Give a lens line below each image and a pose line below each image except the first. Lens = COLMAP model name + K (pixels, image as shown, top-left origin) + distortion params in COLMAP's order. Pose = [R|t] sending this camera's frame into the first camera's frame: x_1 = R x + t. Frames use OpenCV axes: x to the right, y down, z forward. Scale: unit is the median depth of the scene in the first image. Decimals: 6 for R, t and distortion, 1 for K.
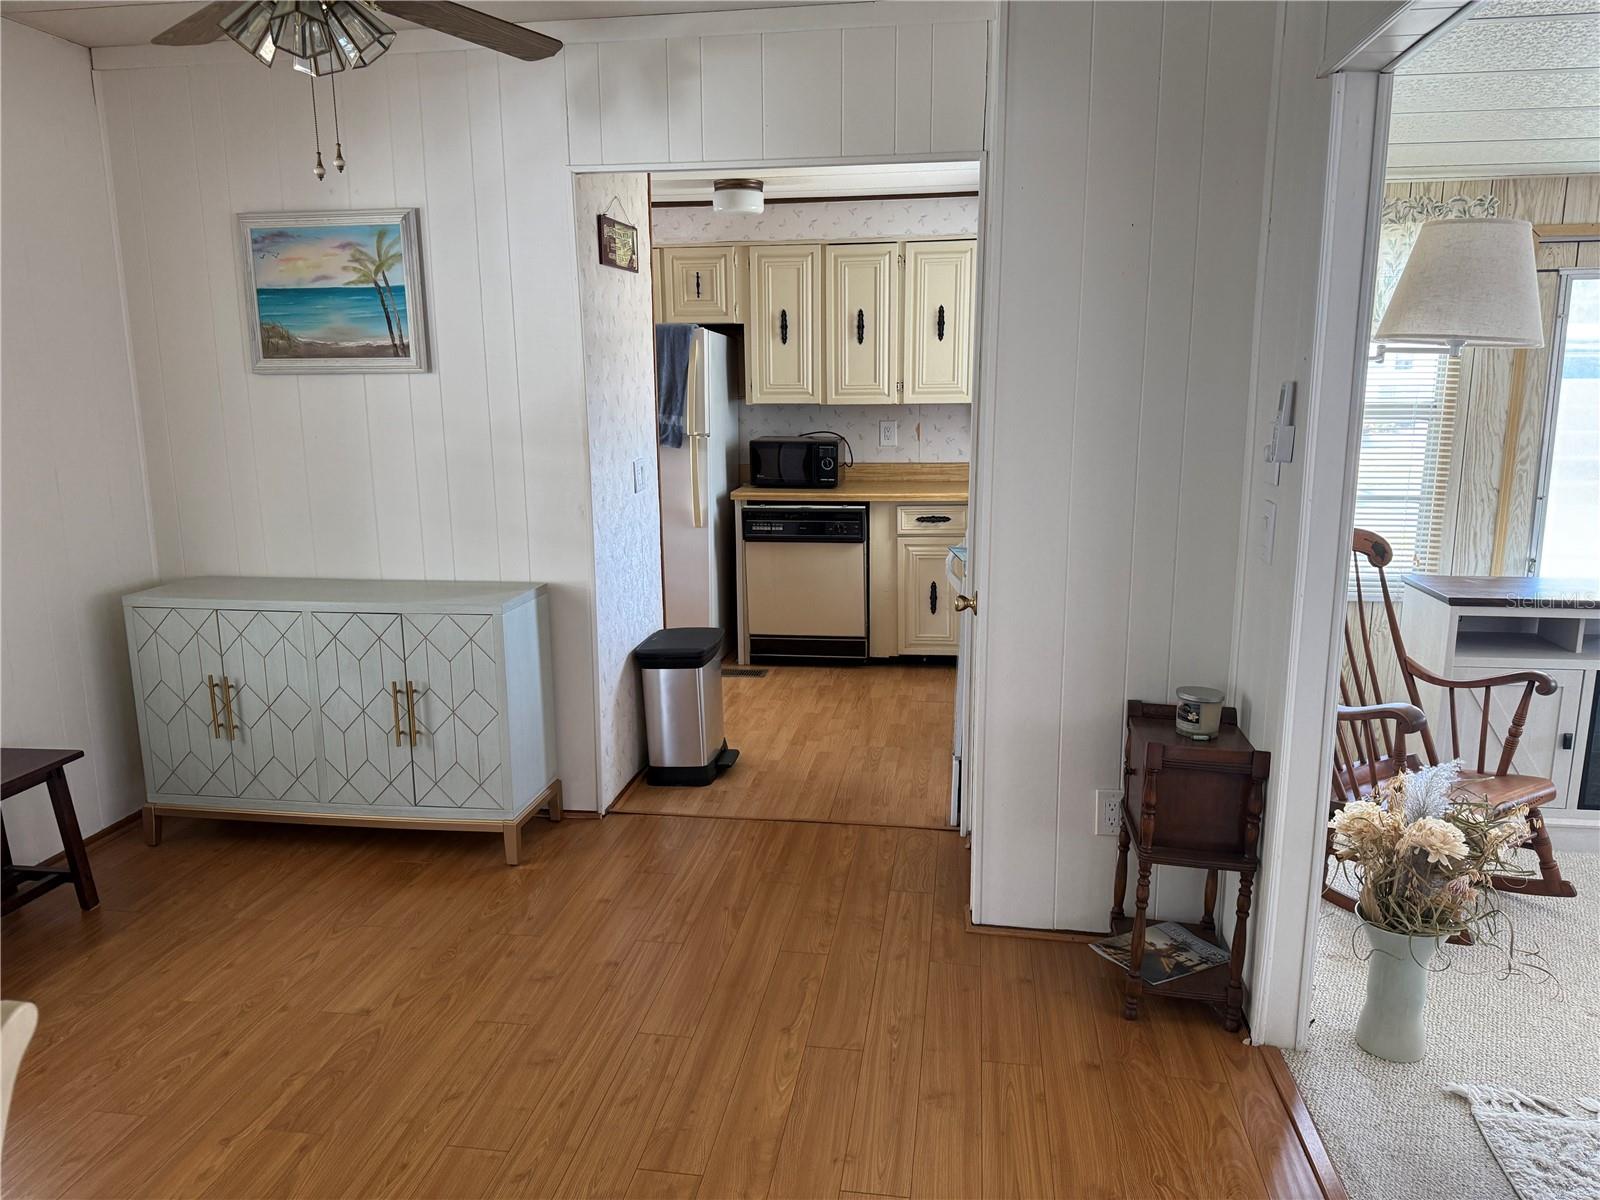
lens RADIAL K [[1128.6, 0, 794.5], [0, 1128.6, 604.4], [0, 0, 1]] dist [0.026150, -0.027439]
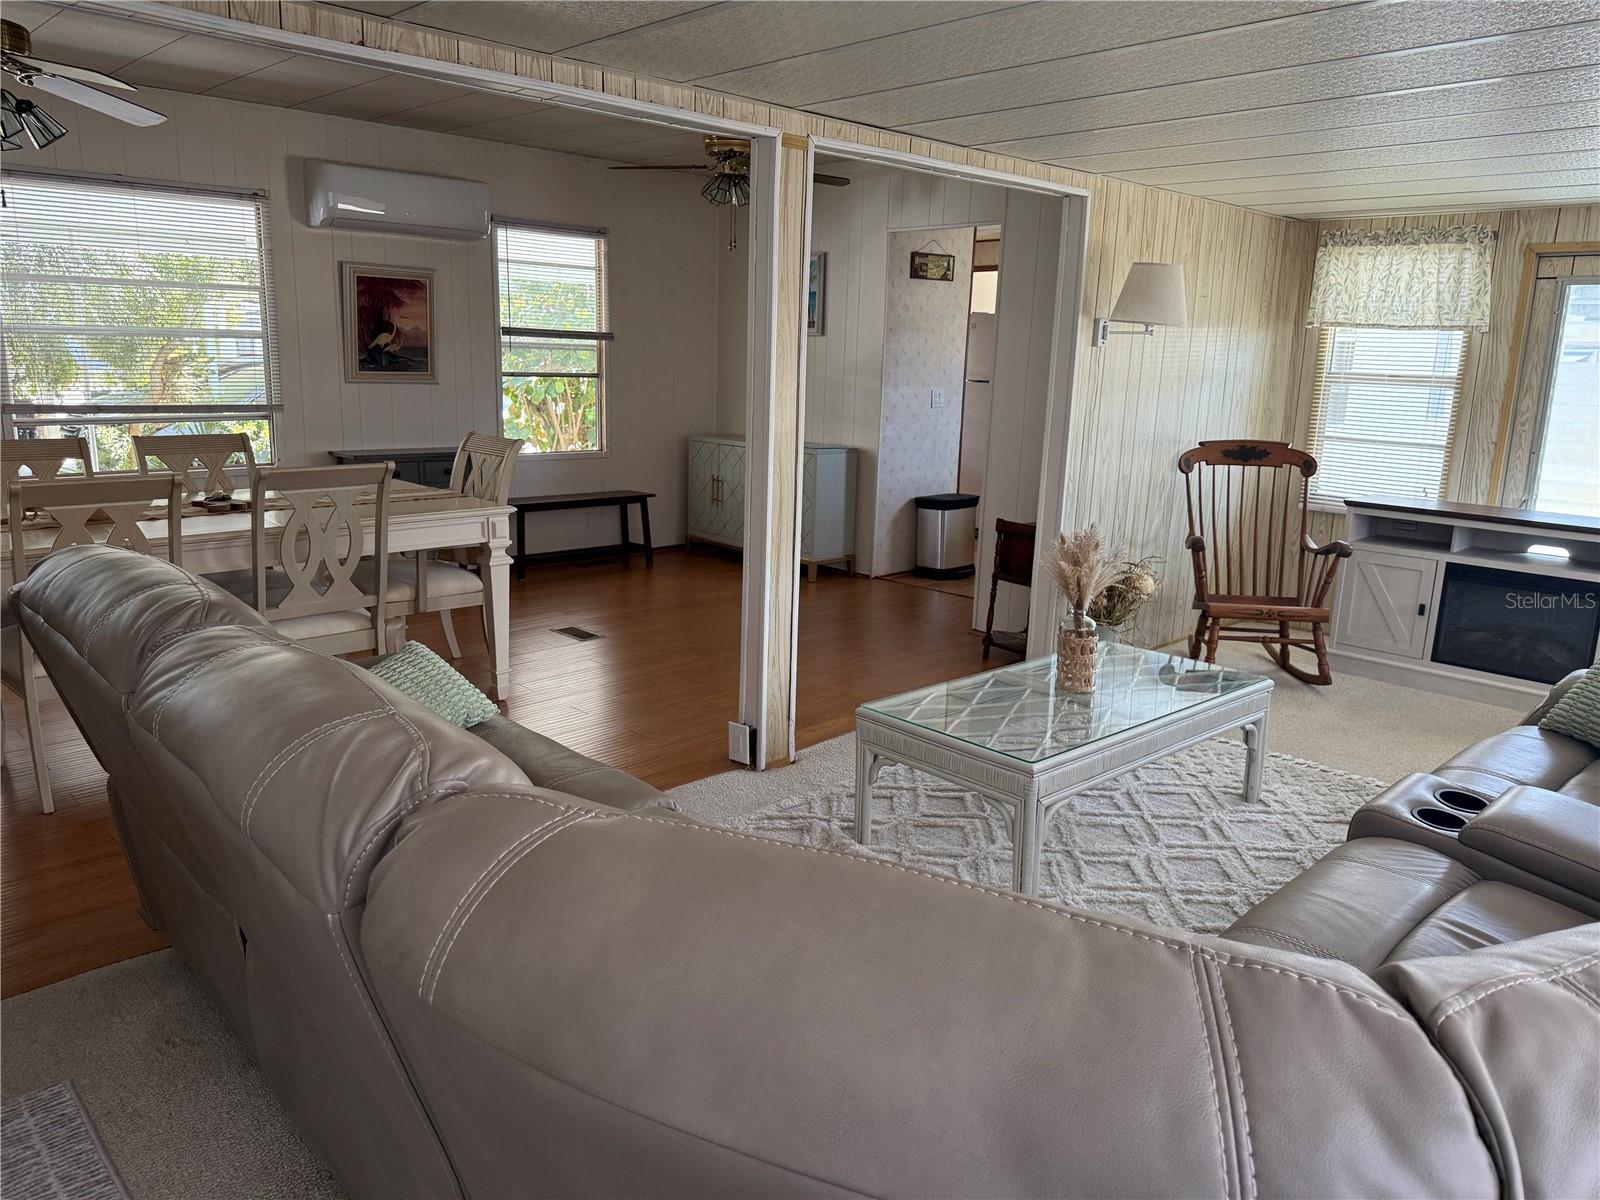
lens RADIAL K [[1128.6, 0, 797.7], [0, 1128.6, 596.9], [0, 0, 1]] dist [0.026150, -0.027439]
pose [[0.799149, 0.158281, -0.579921, 0.881301], [-0.154287, 0.986403, 0.056612, 0.145227], [0.580996, 0.044233, 0.812703, -0.623800]]
